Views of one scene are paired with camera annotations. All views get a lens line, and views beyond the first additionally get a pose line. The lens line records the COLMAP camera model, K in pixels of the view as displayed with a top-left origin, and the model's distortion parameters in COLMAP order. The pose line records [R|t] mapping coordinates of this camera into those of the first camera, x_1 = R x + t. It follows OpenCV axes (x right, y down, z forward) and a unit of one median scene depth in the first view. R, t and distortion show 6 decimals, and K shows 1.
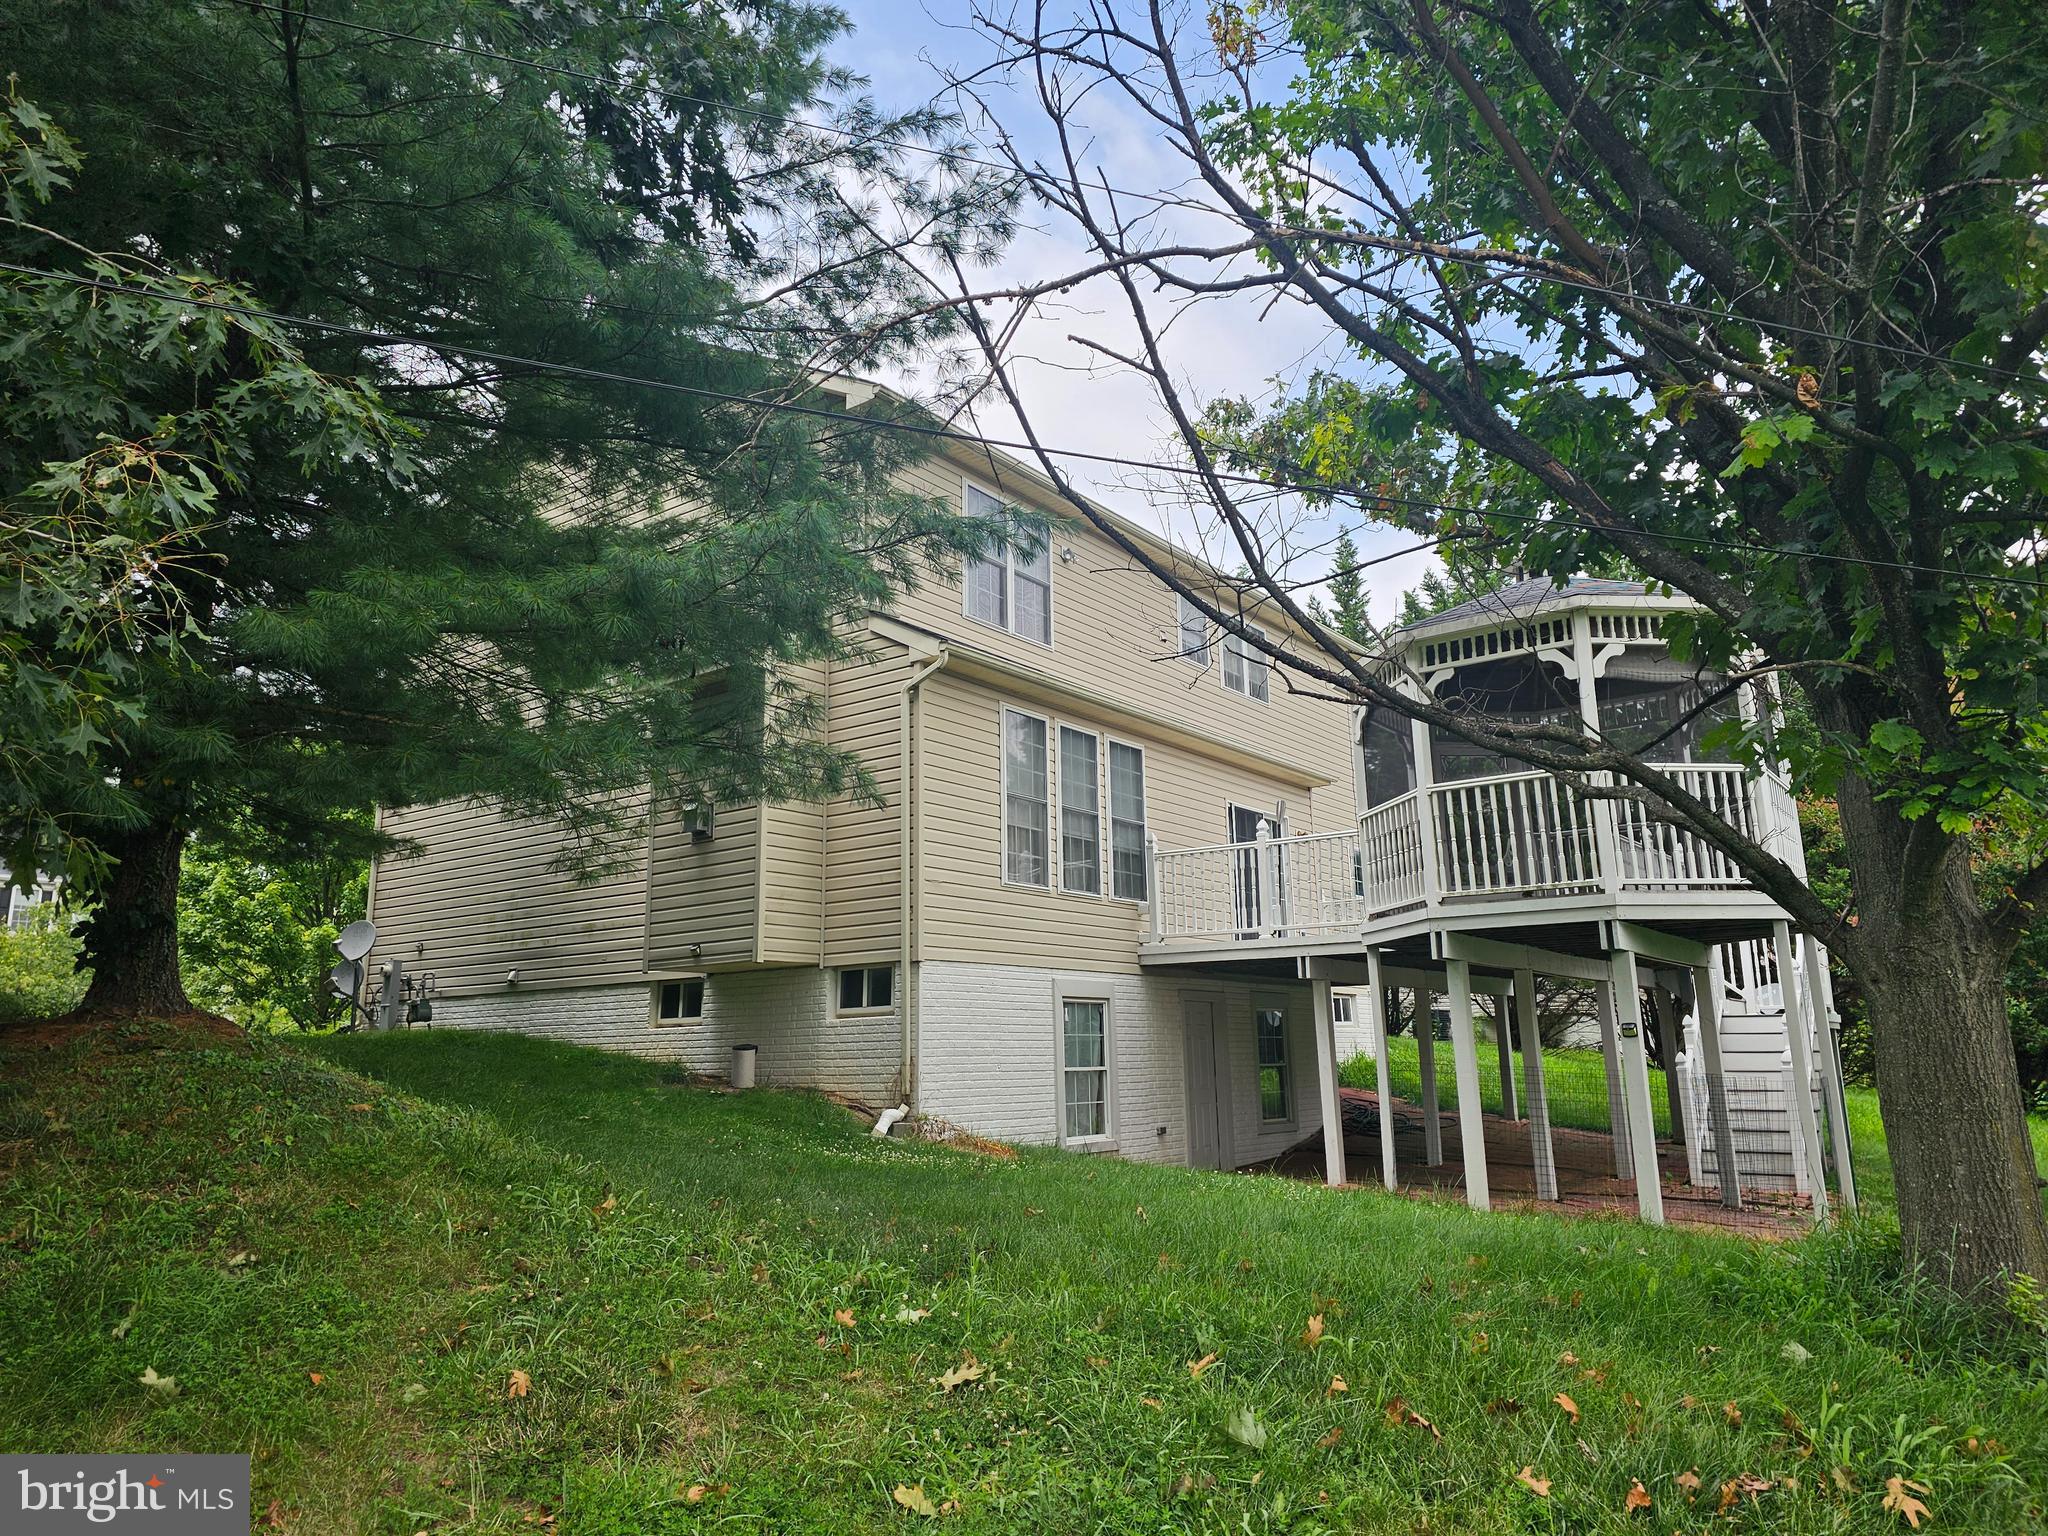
lens RADIAL K [[1333.3, 0, 1049.1], [0, 1333.3, 770.7], [0, 0, 1]] dist [0.130593, -0.196291]
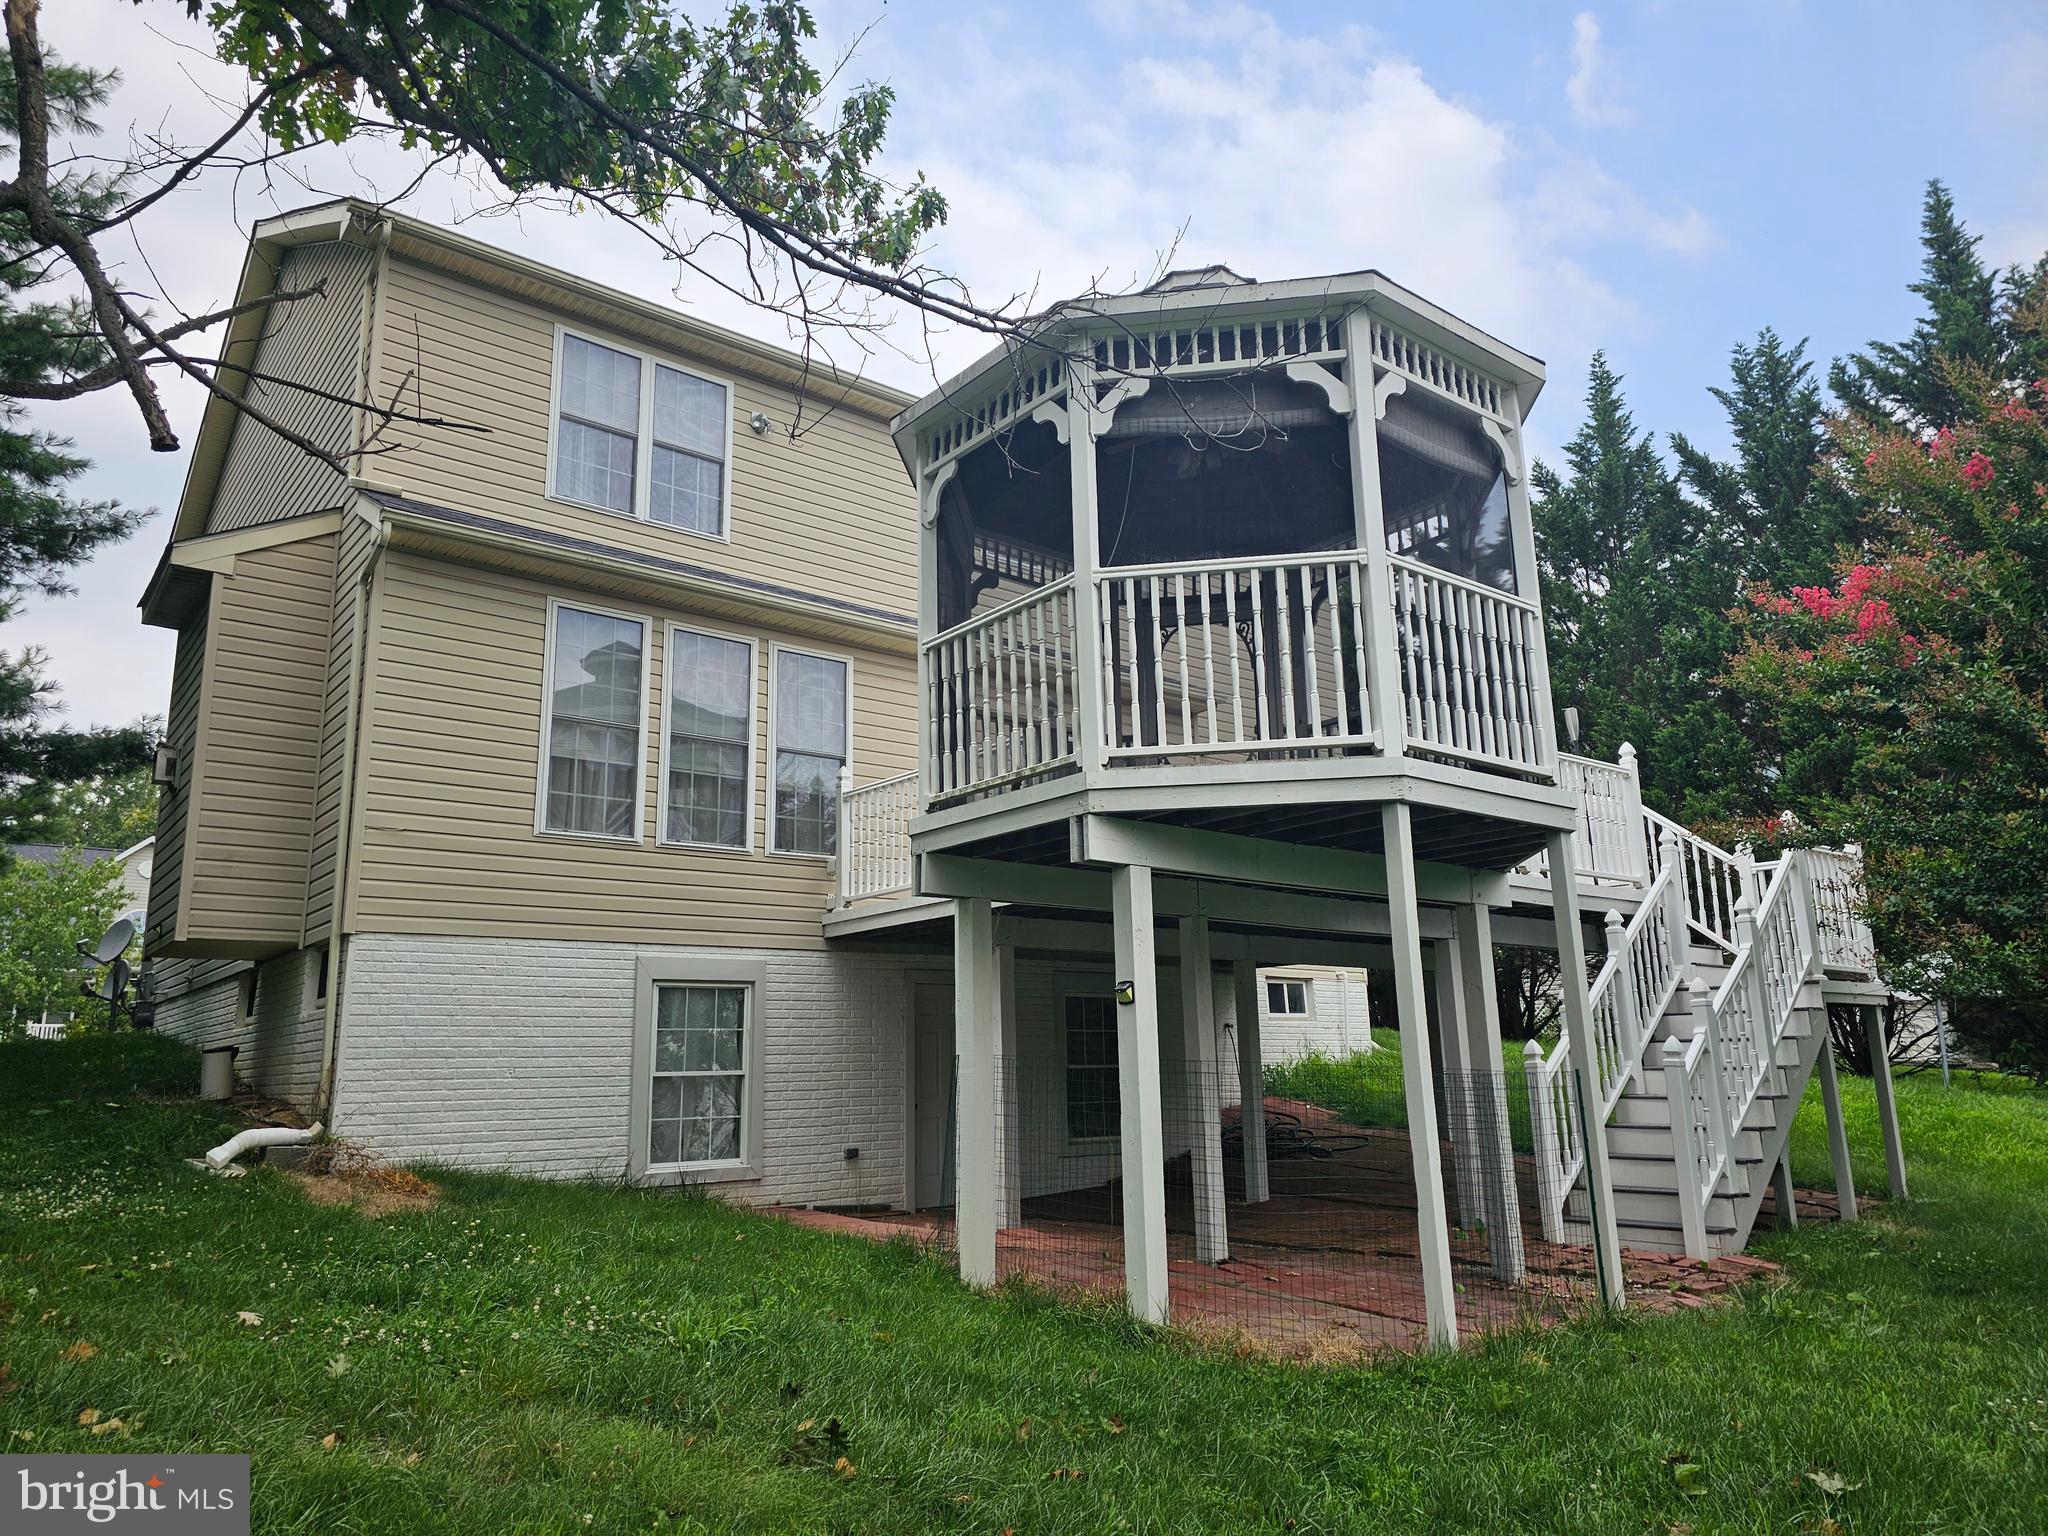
lens RADIAL K [[1360.4, 0, 1030.9], [0, 1360.4, 784.1], [0, 0, 1]] dist [0.075597, -0.071968]
pose [[0.966511, -0.061315, -0.249192, 0.423789], [0.062466, 0.998042, -0.003291, 0.075341], [0.248906, -0.012385, 0.968449, 0.308391]]
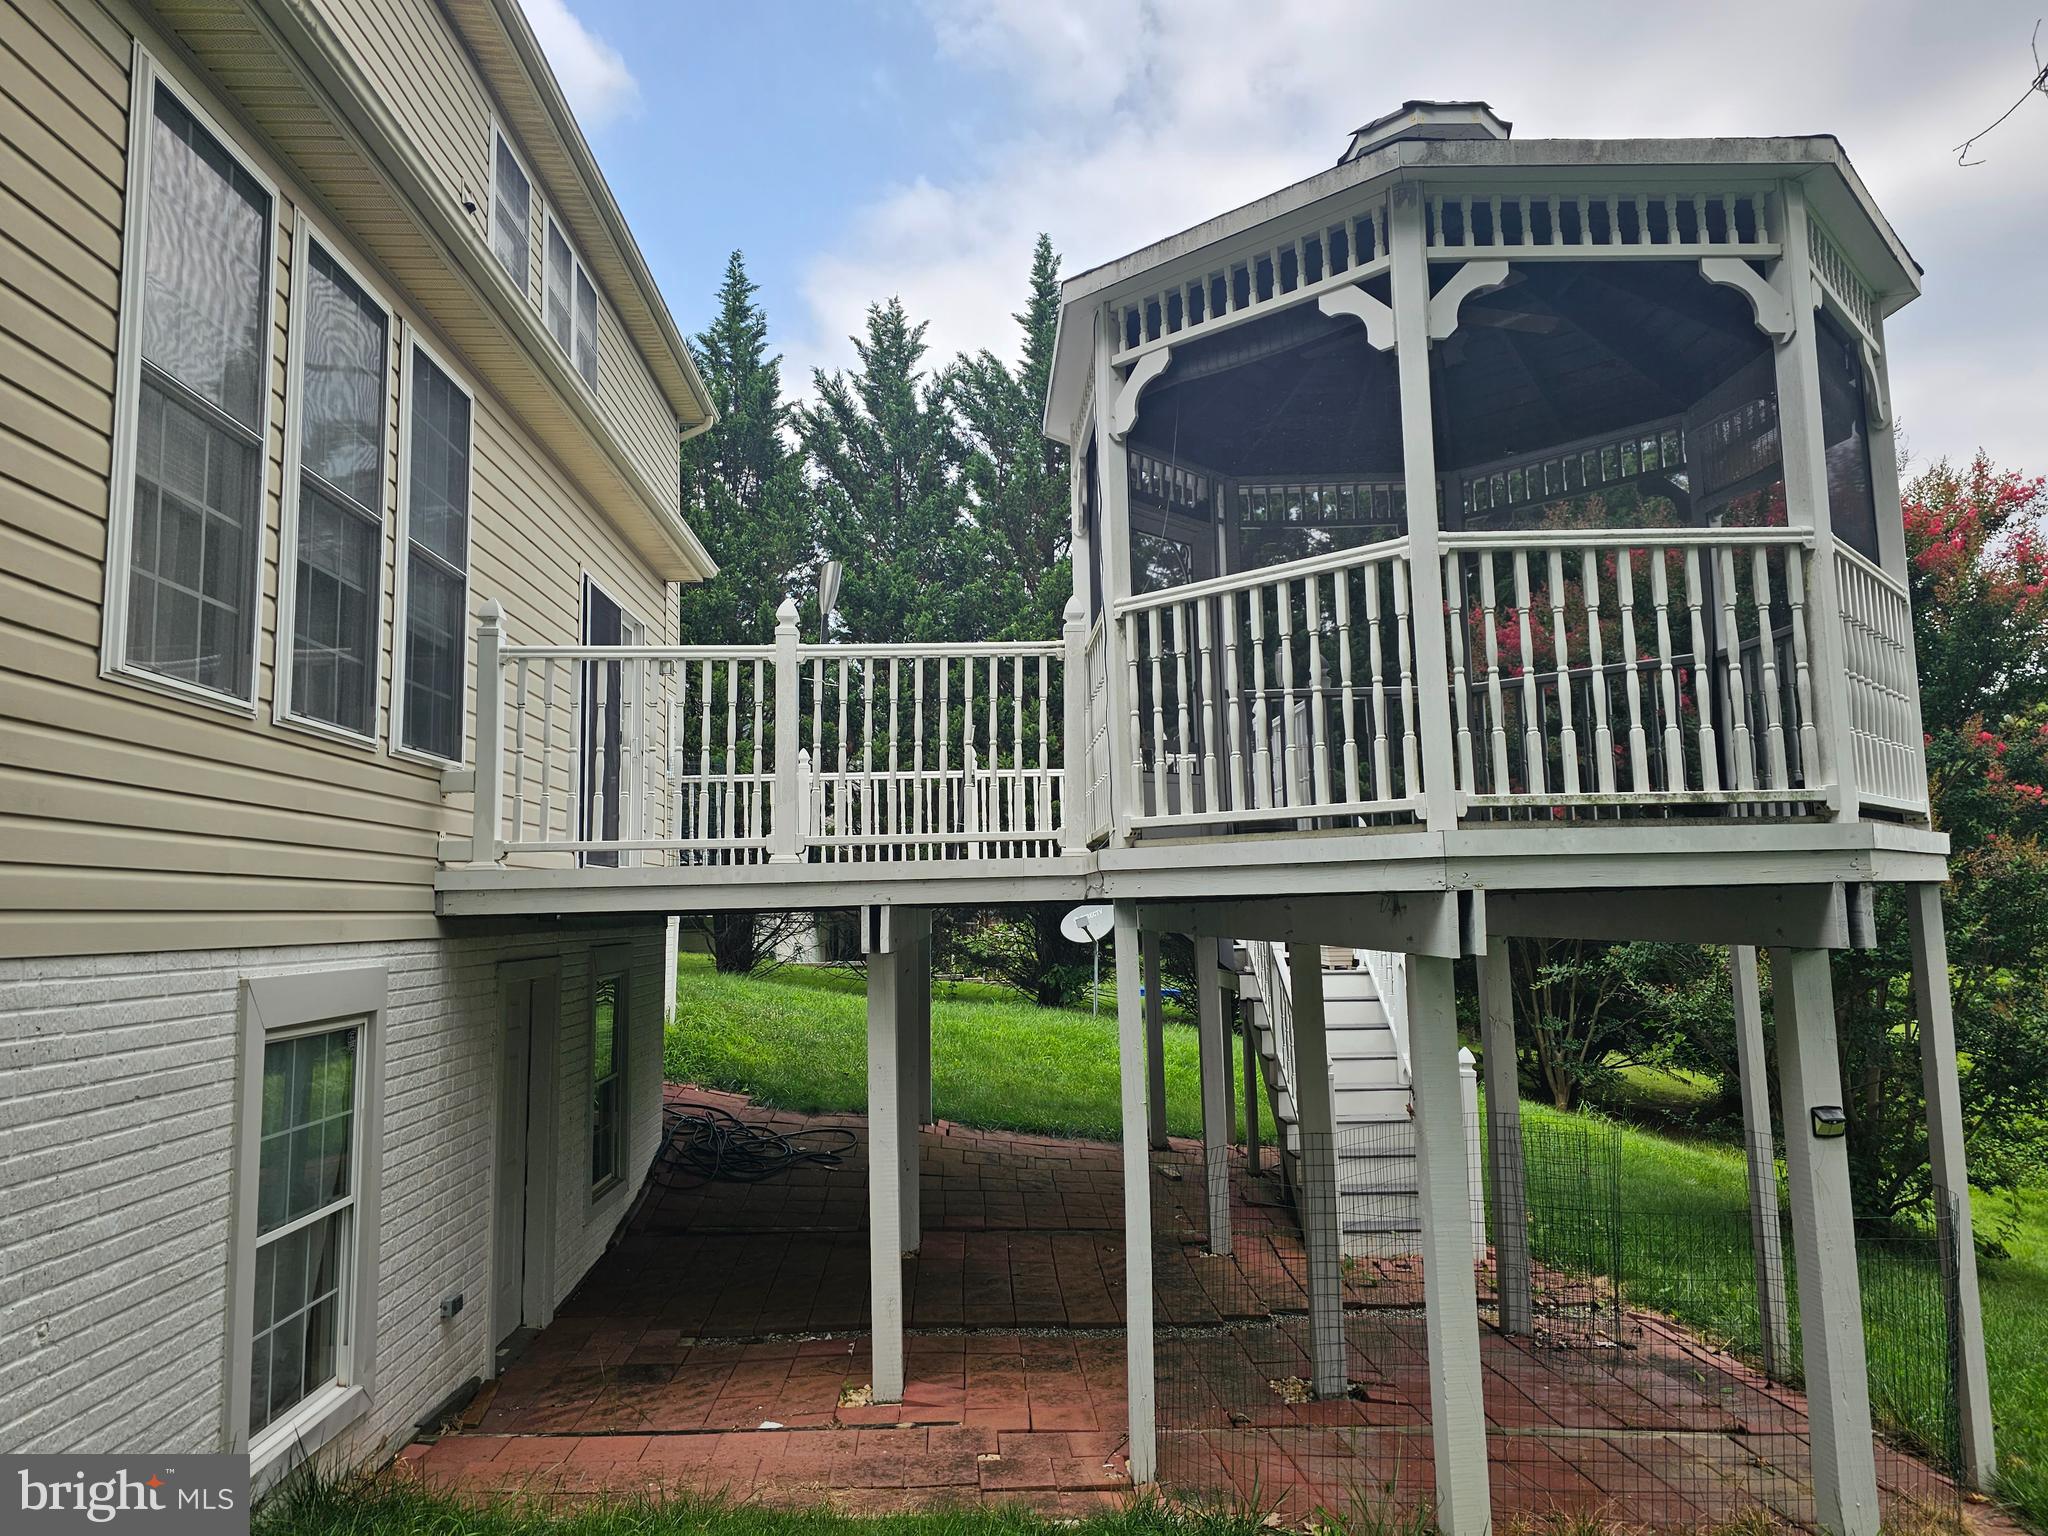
lens RADIAL K [[1360.4, 0, 1030.9], [0, 1360.4, 784.1], [0, 0, 1]] dist [0.075597, -0.071968]
pose [[0.779401, 0.058942, 0.623747, -0.061864], [-0.121372, 0.990910, 0.058022, 0.066342], [-0.614657, -0.120928, 0.779470, 0.634745]]
